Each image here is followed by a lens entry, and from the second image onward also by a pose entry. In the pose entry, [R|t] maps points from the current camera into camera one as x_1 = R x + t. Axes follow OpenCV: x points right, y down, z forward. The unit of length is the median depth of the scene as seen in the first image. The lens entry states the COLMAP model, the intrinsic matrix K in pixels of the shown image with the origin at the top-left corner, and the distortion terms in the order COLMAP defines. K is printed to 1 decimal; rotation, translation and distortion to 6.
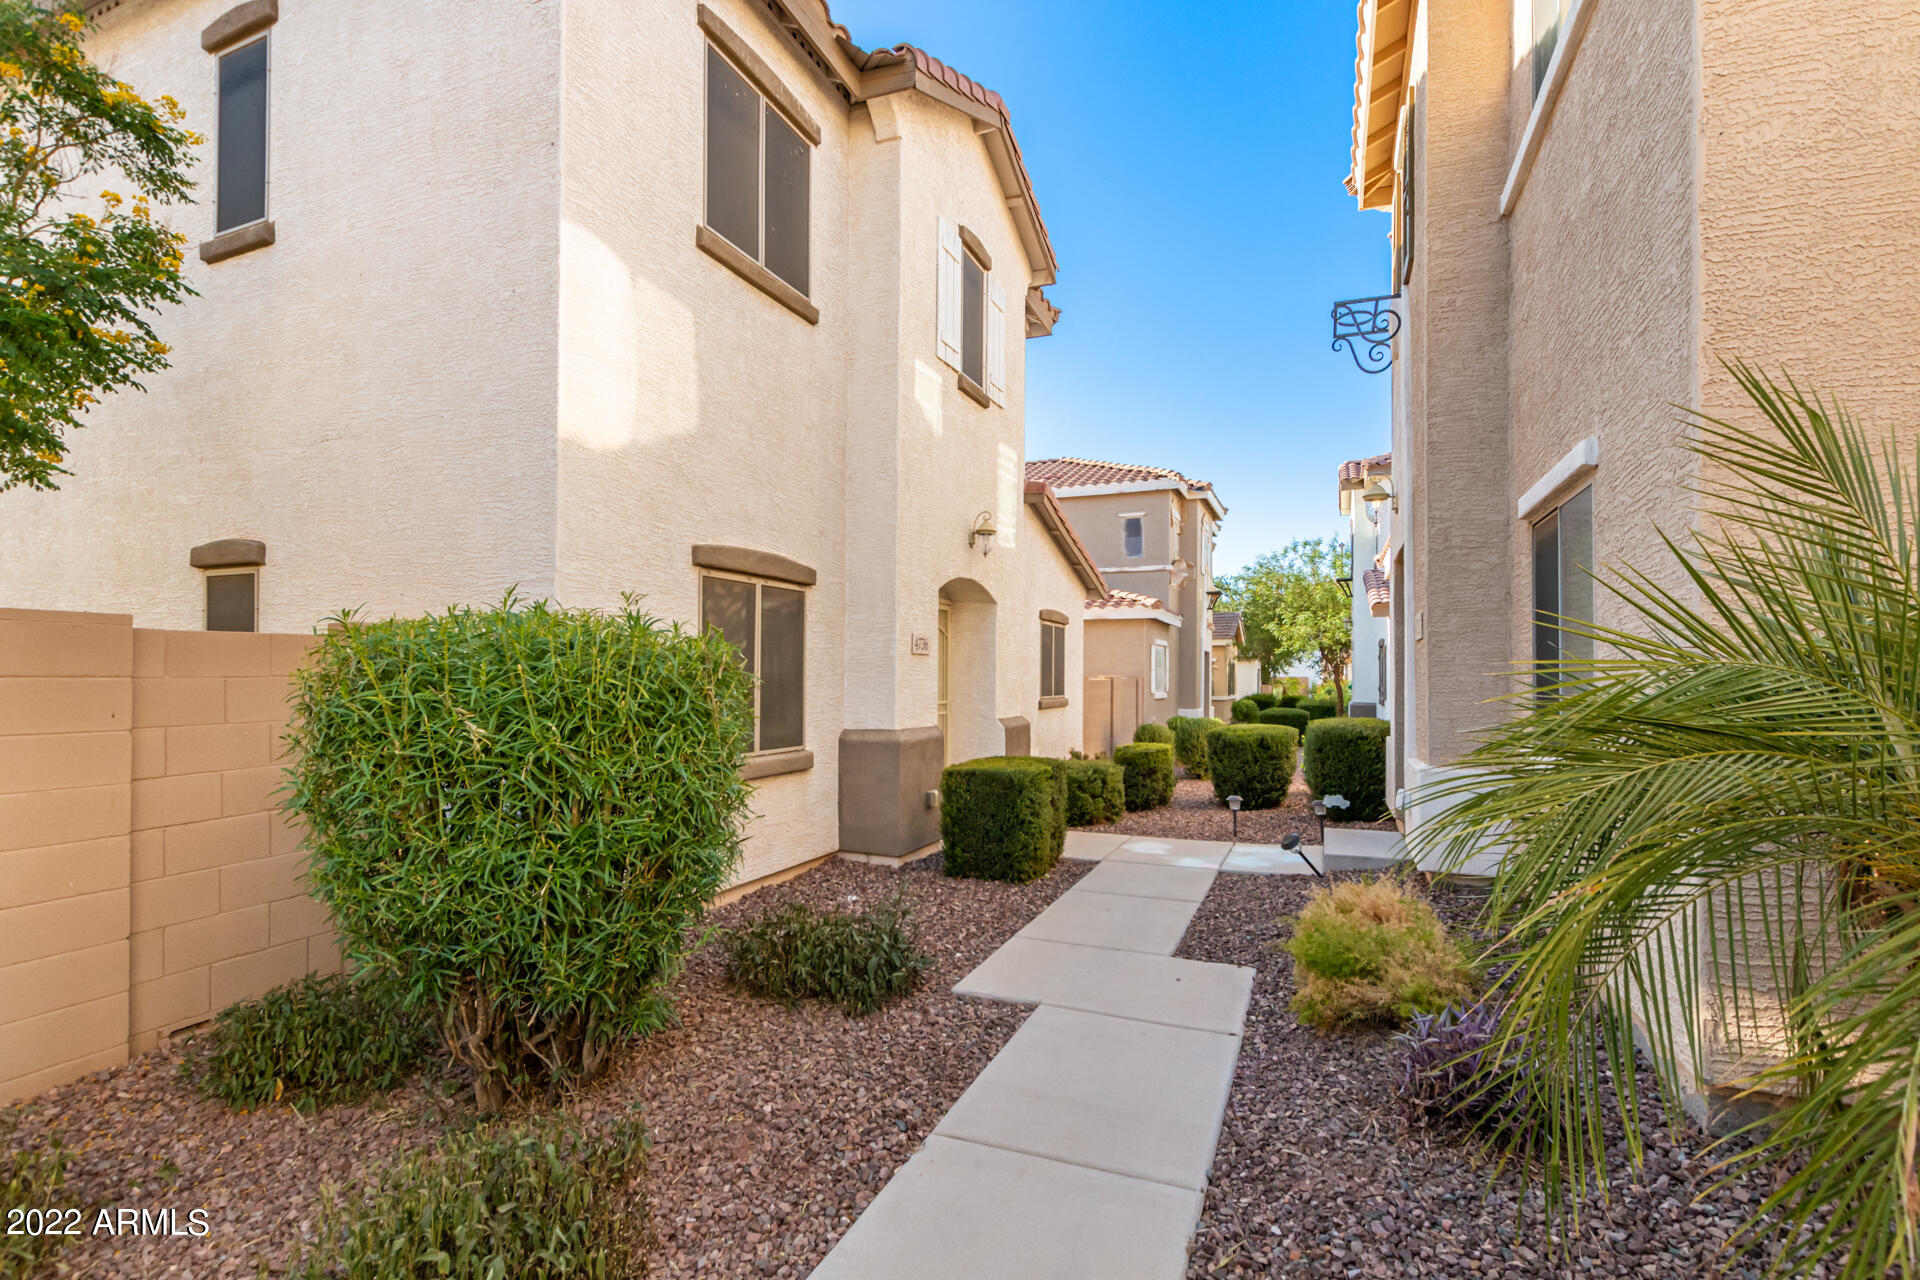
lens RADIAL K [[878.8, 0, 962.5], [0, 878.8, 648.0], [0, 0, 1]] dist [0.011258, -0.004152]
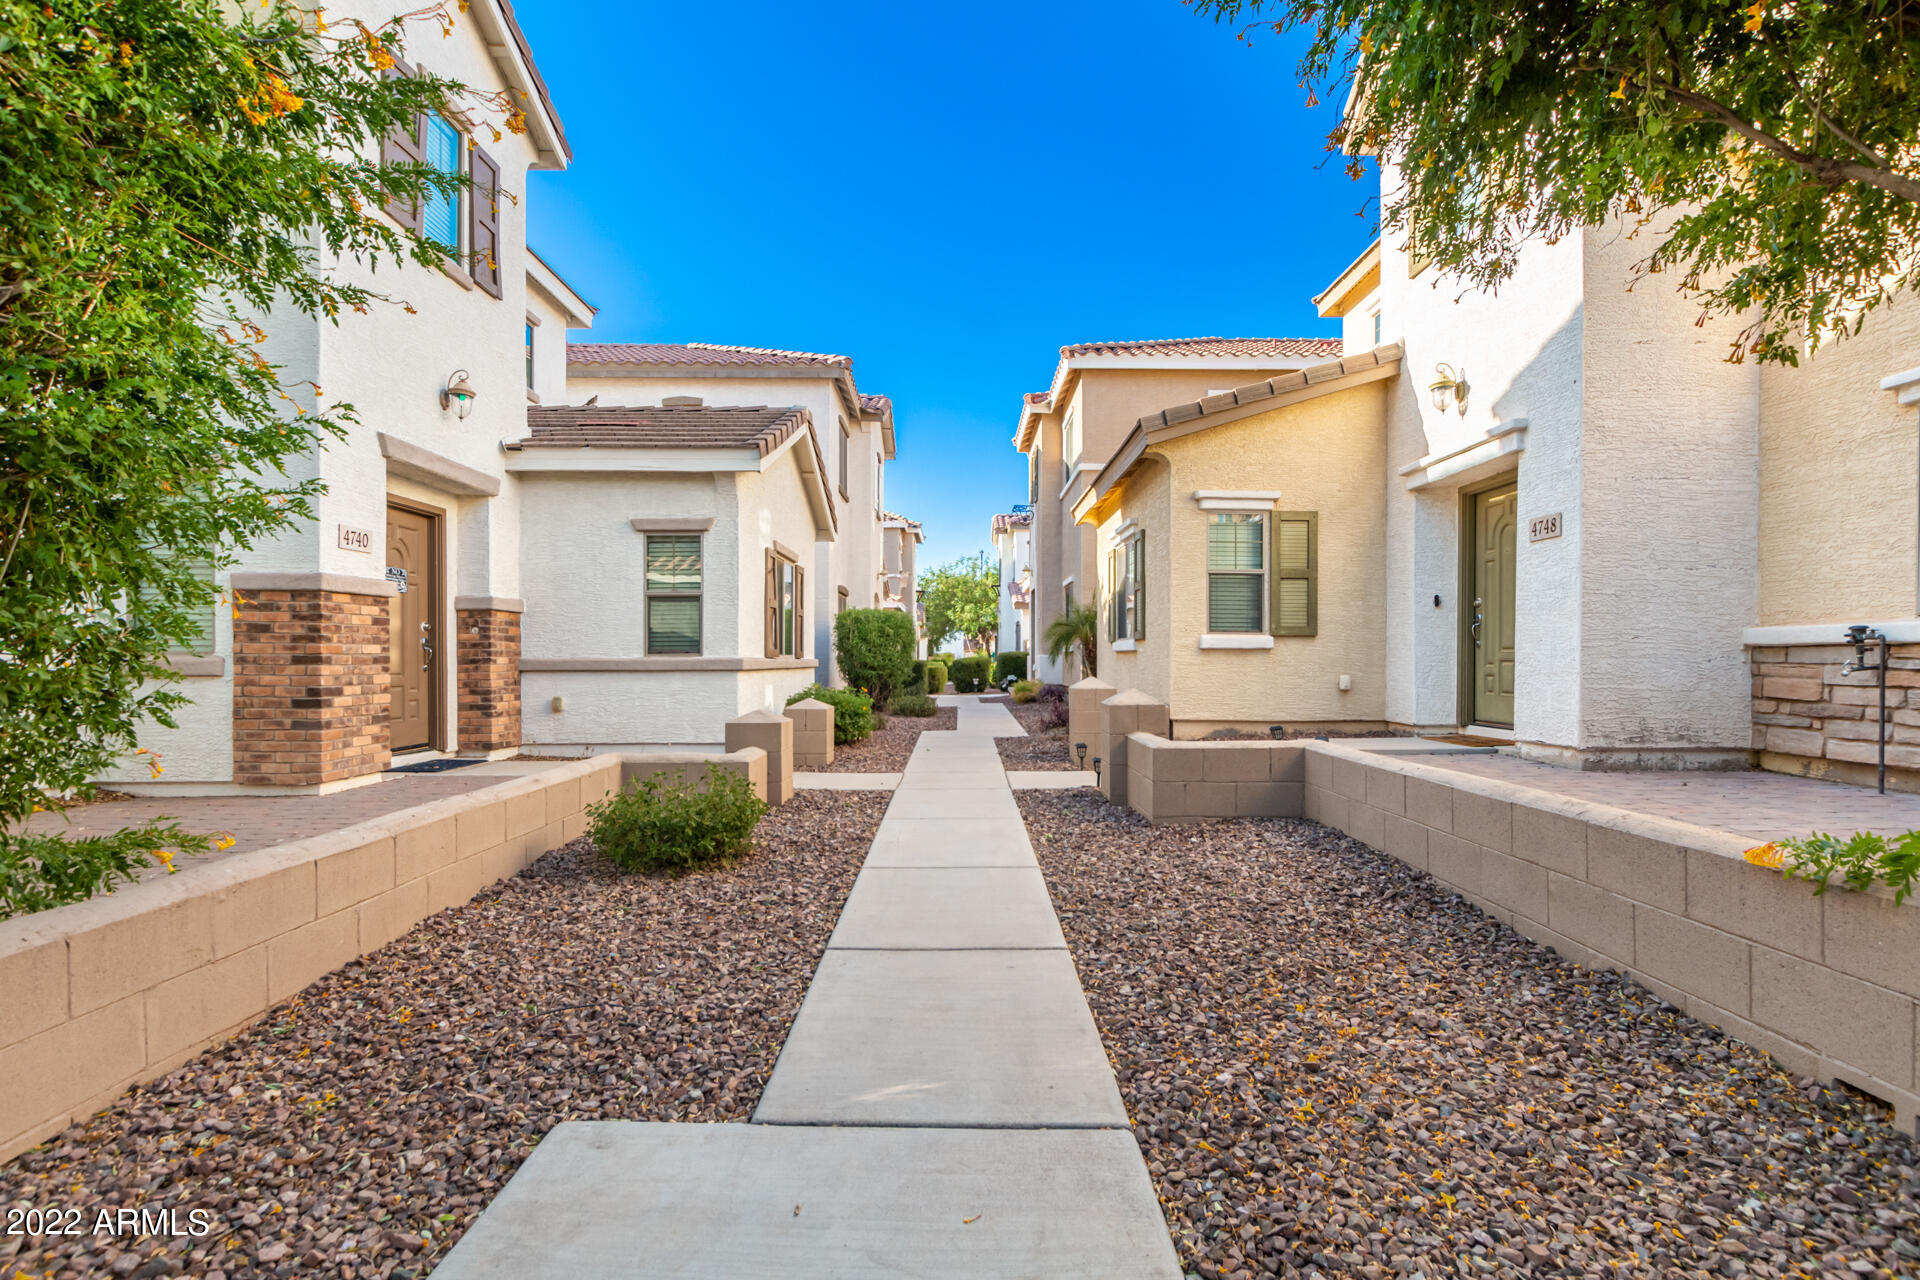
lens RADIAL K [[878.8, 0, 959.8], [0, 878.8, 647.3], [0, 0, 1]] dist [0.011258, -0.004152]
pose [[0.922883, 0.000952, 0.385080, -0.261721], [-0.008800, 0.999788, 0.018617, 0.007969], [-0.384981, -0.020570, 0.922695, -0.494271]]
